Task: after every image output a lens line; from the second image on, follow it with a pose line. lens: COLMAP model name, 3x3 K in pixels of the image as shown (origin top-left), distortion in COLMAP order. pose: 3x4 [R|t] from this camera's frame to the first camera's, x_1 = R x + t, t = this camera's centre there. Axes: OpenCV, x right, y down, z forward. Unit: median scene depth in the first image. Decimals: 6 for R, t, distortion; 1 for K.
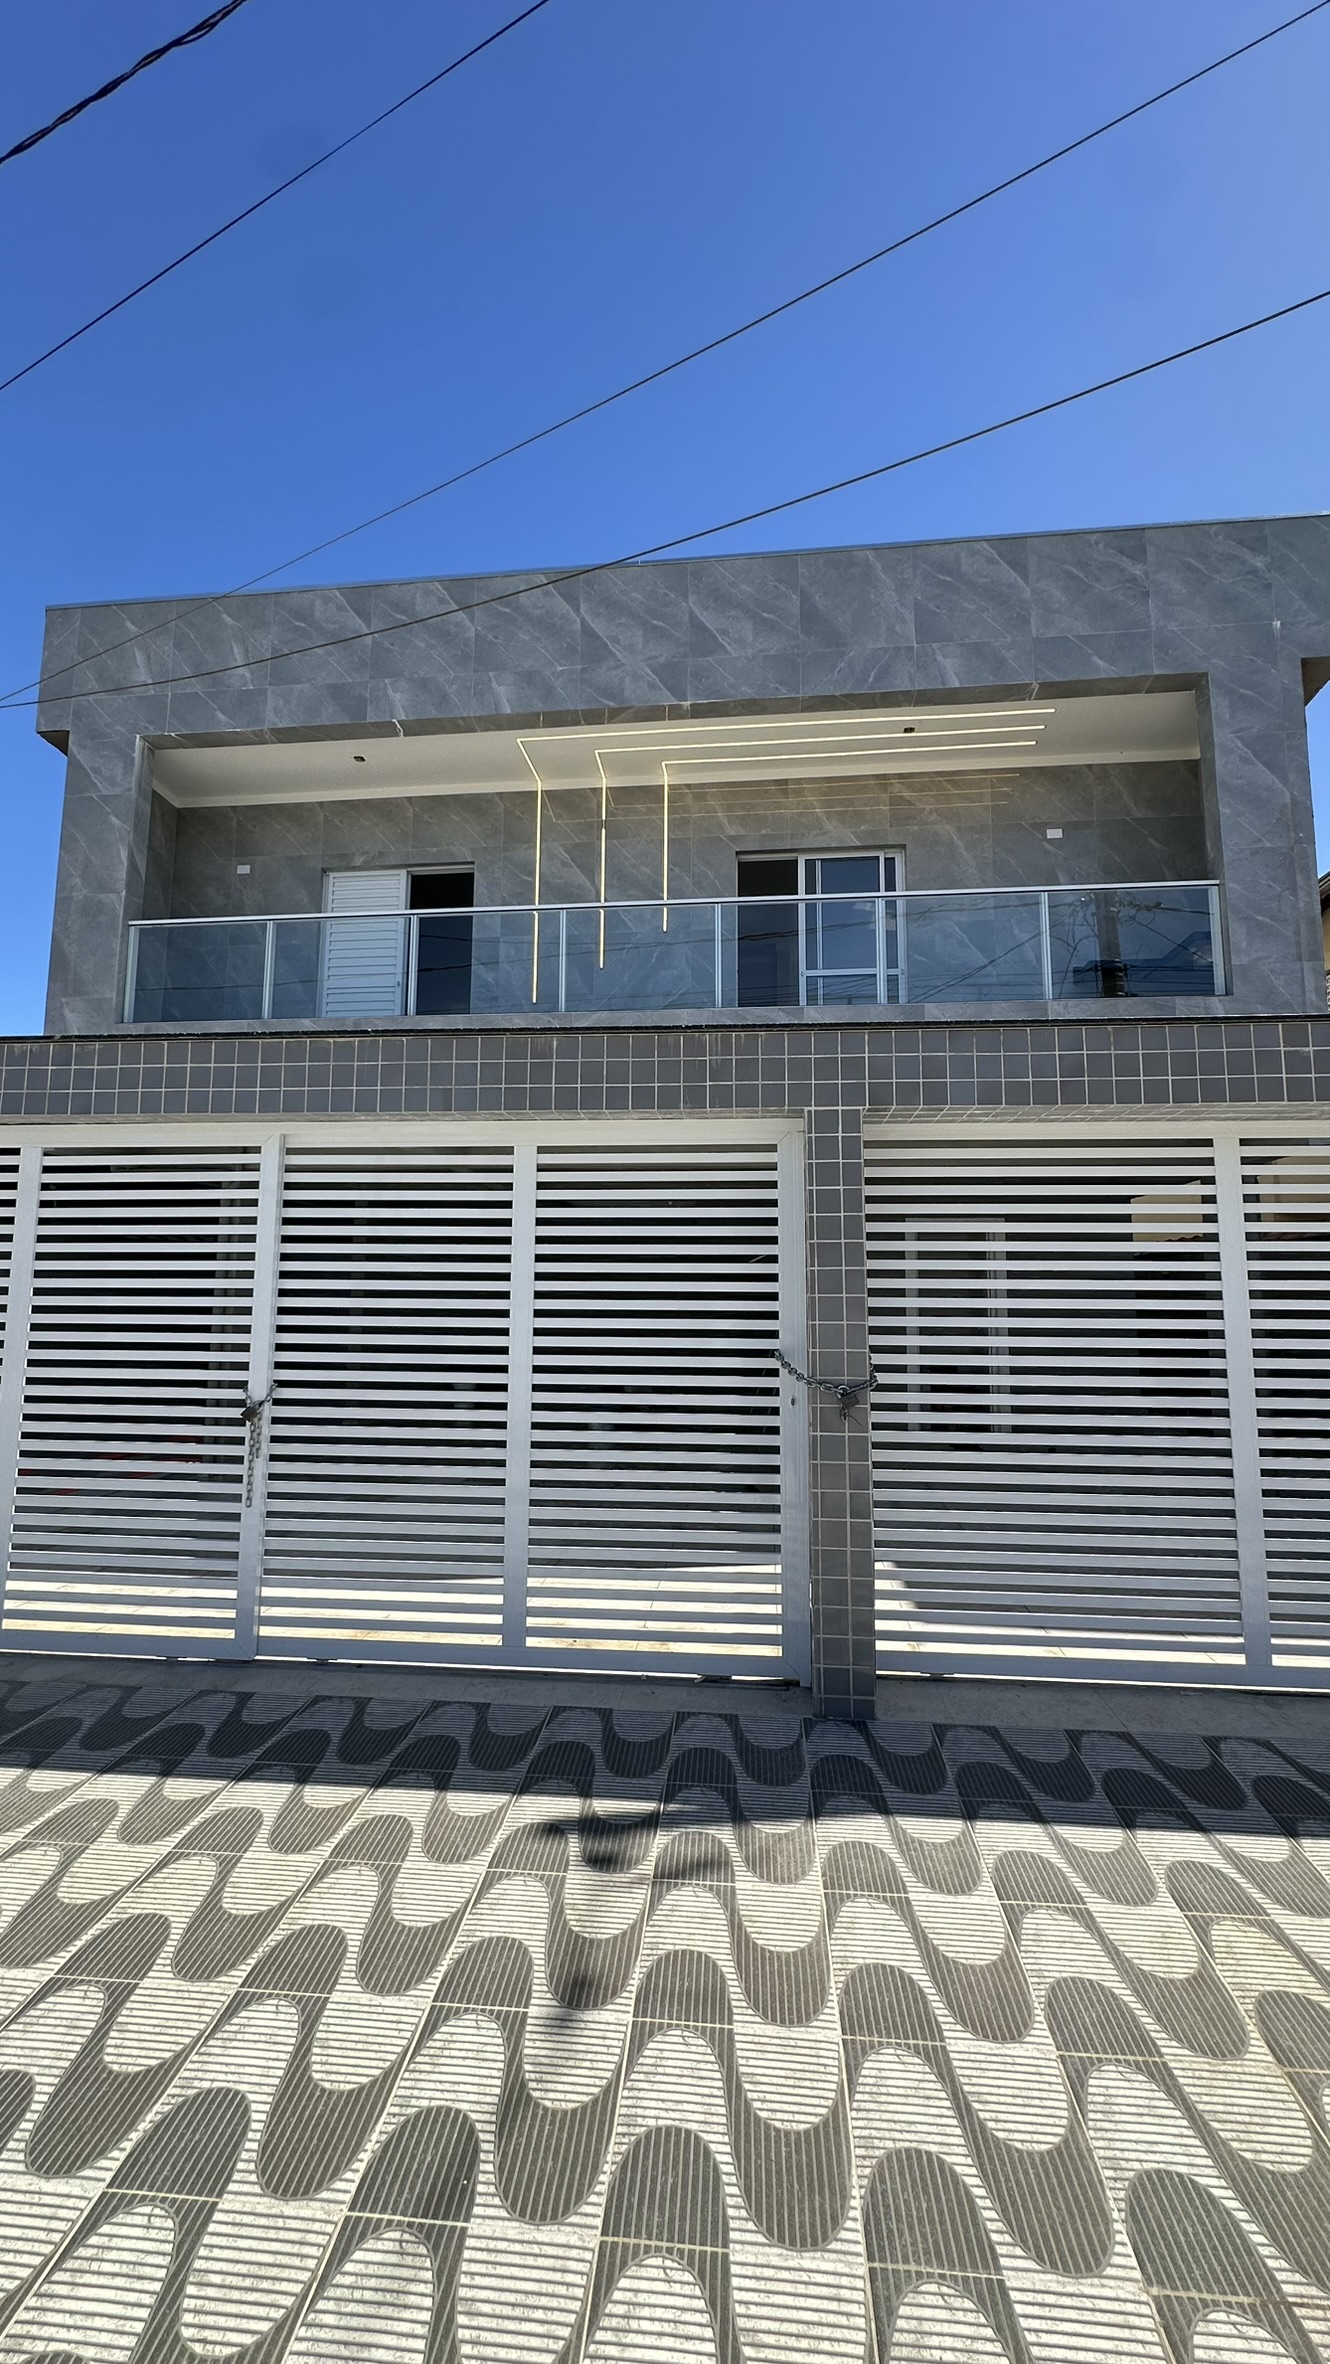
lens RADIAL K [[943.4, 0, 672.4], [0, 943.4, 1184.4], [0, 0, 1]] dist [-0.007506, 0.001347]
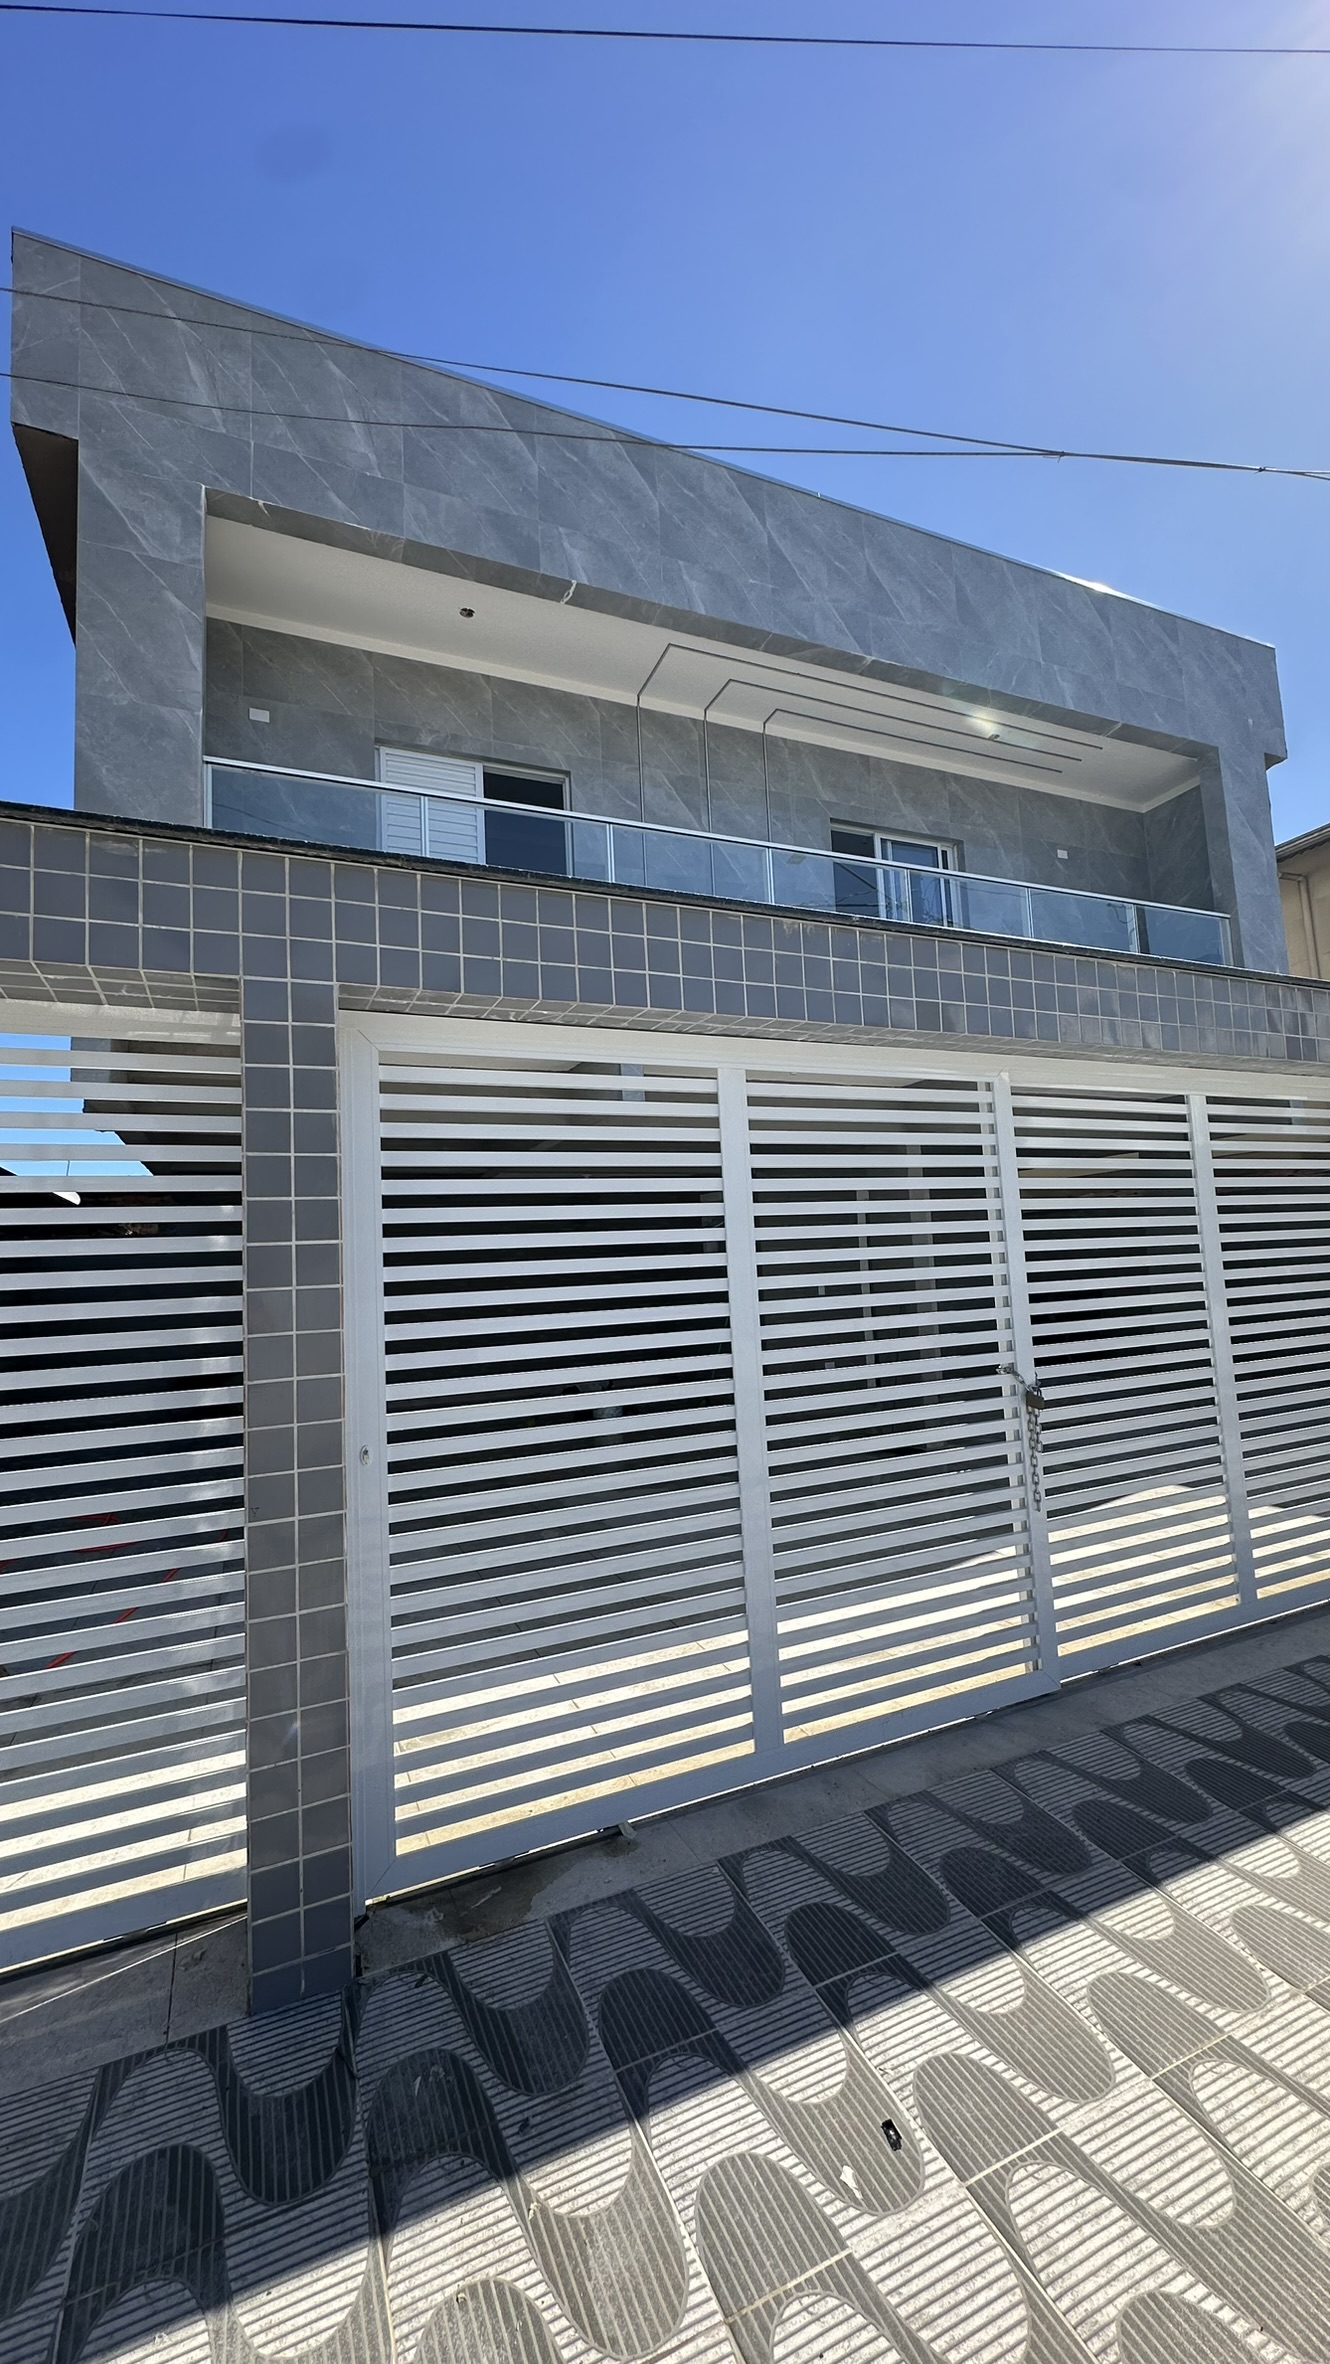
lens RADIAL K [[943.4, 0, 676.0], [0, 943.4, 1184.9], [0, 0, 1]] dist [-0.007506, 0.001347]
pose [[0.871474, -0.003478, 0.490430, -0.639796], [-0.002973, 0.999919, 0.012374, 0.023829], [-0.490433, -0.012241, 0.871393, 0.241298]]
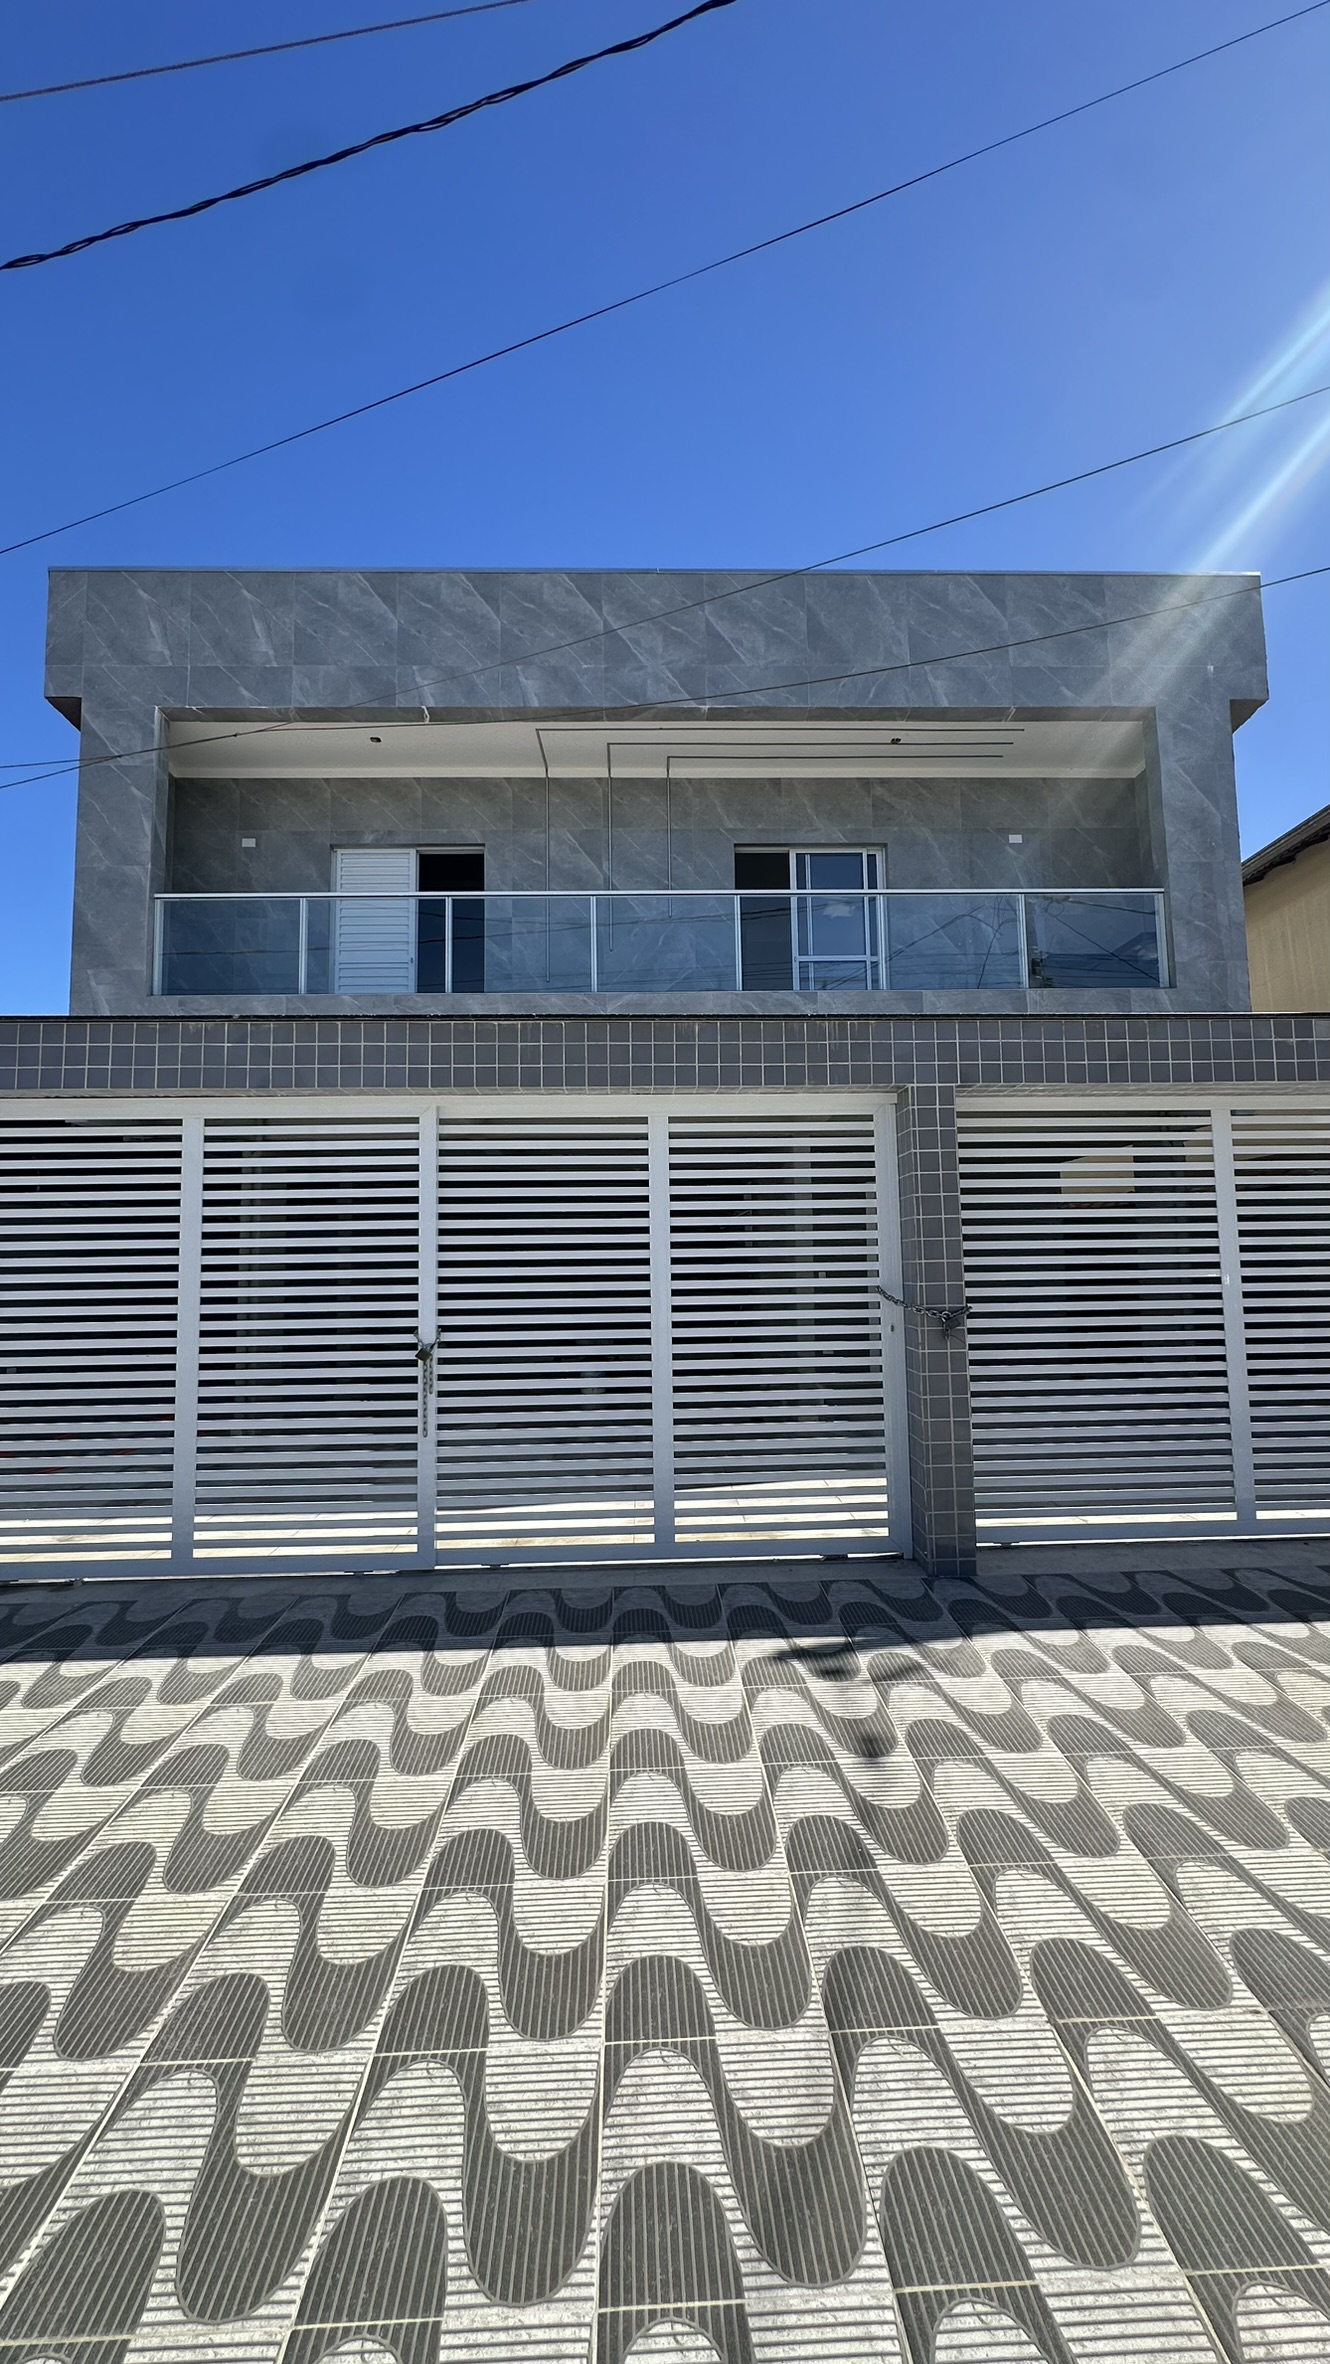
lens RADIAL K [[943.4, 0, 674.4], [0, 943.4, 1184.5], [0, 0, 1]] dist [-0.007506, 0.001347]
pose [[0.991332, -0.010676, 0.130949, -0.167043], [0.006615, 0.999485, 0.031408, 0.003515], [-0.131217, -0.030270, 0.990891, -0.084608]]
